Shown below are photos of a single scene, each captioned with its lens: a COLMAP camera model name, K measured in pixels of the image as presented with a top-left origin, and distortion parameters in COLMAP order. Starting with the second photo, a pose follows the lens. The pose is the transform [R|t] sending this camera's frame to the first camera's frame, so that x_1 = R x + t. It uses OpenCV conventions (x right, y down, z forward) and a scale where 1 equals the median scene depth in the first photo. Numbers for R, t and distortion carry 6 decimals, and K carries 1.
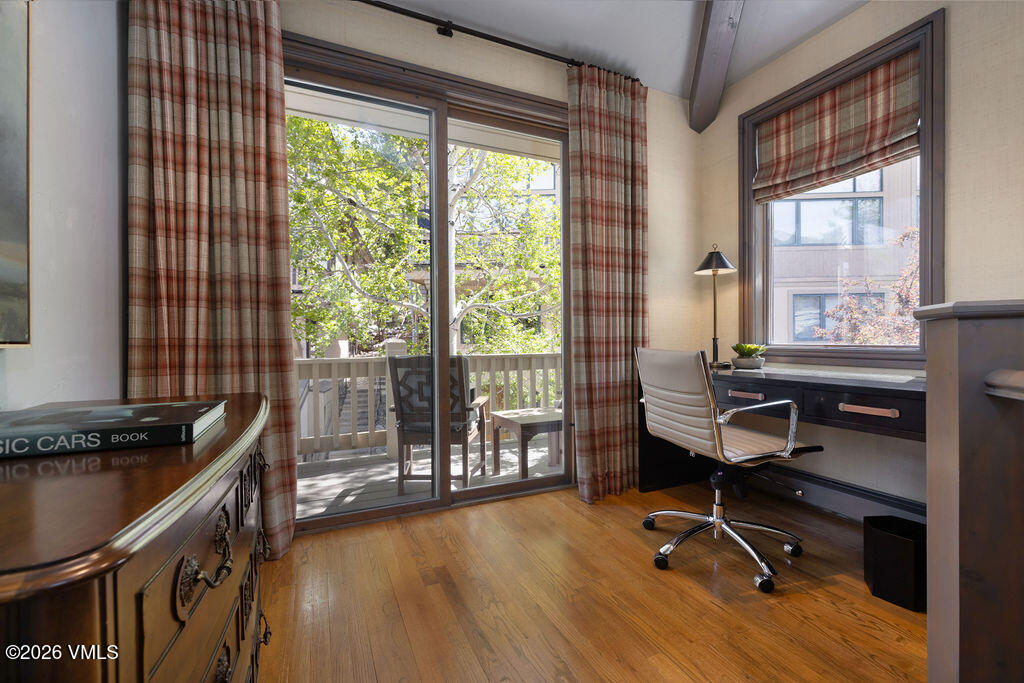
lens RADIAL K [[427.5, 0, 514.0], [0, 427.5, 334.2], [0, 0, 1]] dist [0.001182, 0.000092]
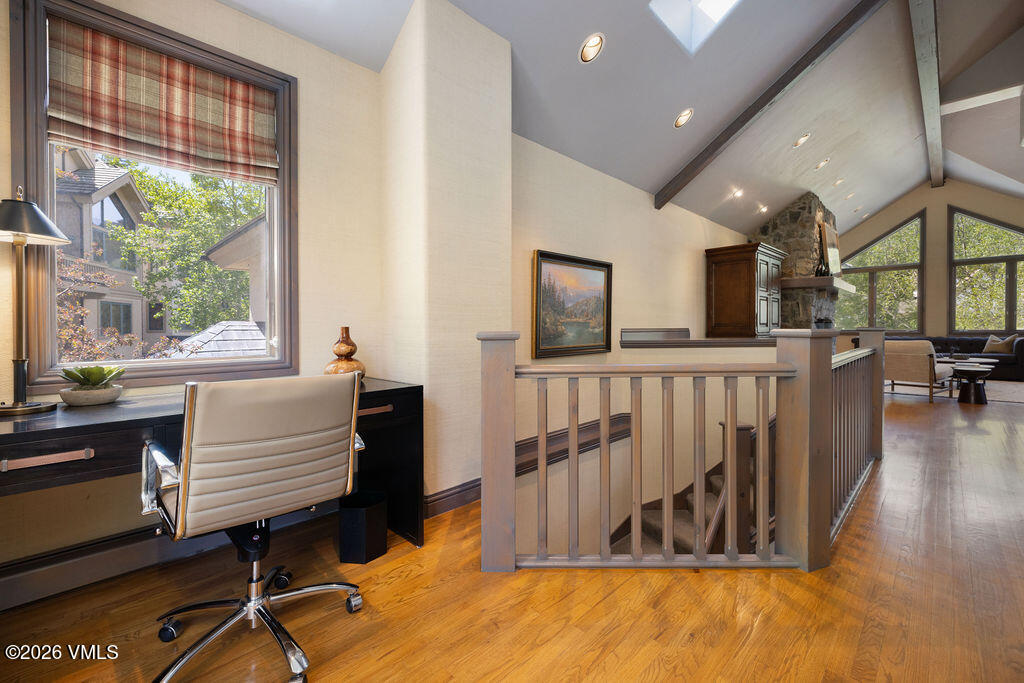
lens RADIAL K [[427.5, 0, 513.4], [0, 427.5, 339.1], [0, 0, 1]] dist [0.001182, 0.000092]
pose [[-0.357553, 0.008113, 0.933857, -0.296906], [0.023550, 0.999723, 0.000332, -0.002686], [-0.933596, 0.022111, -0.357645, 0.729763]]
